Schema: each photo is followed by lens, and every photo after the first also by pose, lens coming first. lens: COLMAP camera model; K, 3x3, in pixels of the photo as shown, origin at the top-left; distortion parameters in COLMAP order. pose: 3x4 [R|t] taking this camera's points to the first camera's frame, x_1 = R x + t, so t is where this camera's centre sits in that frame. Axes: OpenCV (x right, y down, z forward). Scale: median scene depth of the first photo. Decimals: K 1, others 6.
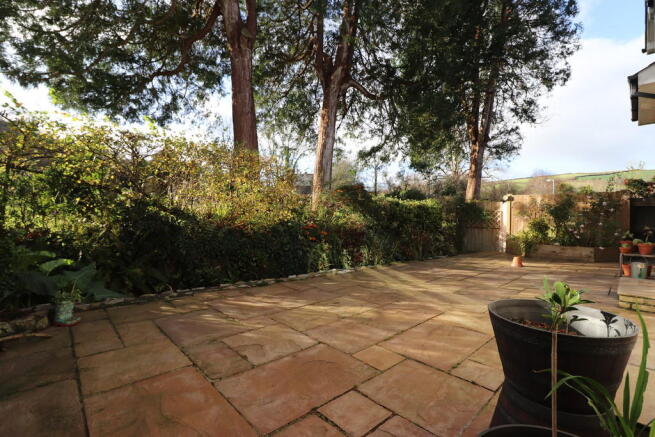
lens RADIAL K [[306.6, 0, 328.0], [0, 306.6, 217.9], [0, 0, 1]] dist [-0.003594, -0.000783]
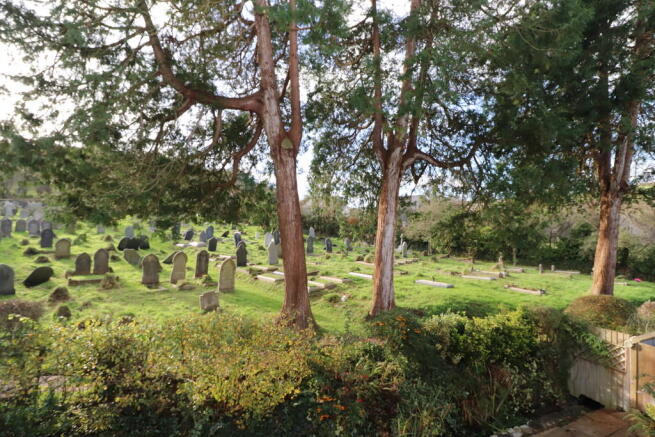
lens RADIAL K [[306.6, 0, 327.6], [0, 306.6, 218.8], [0, 0, 1]] dist [-0.003594, -0.000783]
pose [[0.942615, -0.009074, -0.333759, 0.153546], [-0.004195, 0.999230, -0.039014, -0.280542], [0.333856, 0.038176, 0.941851, 0.111913]]
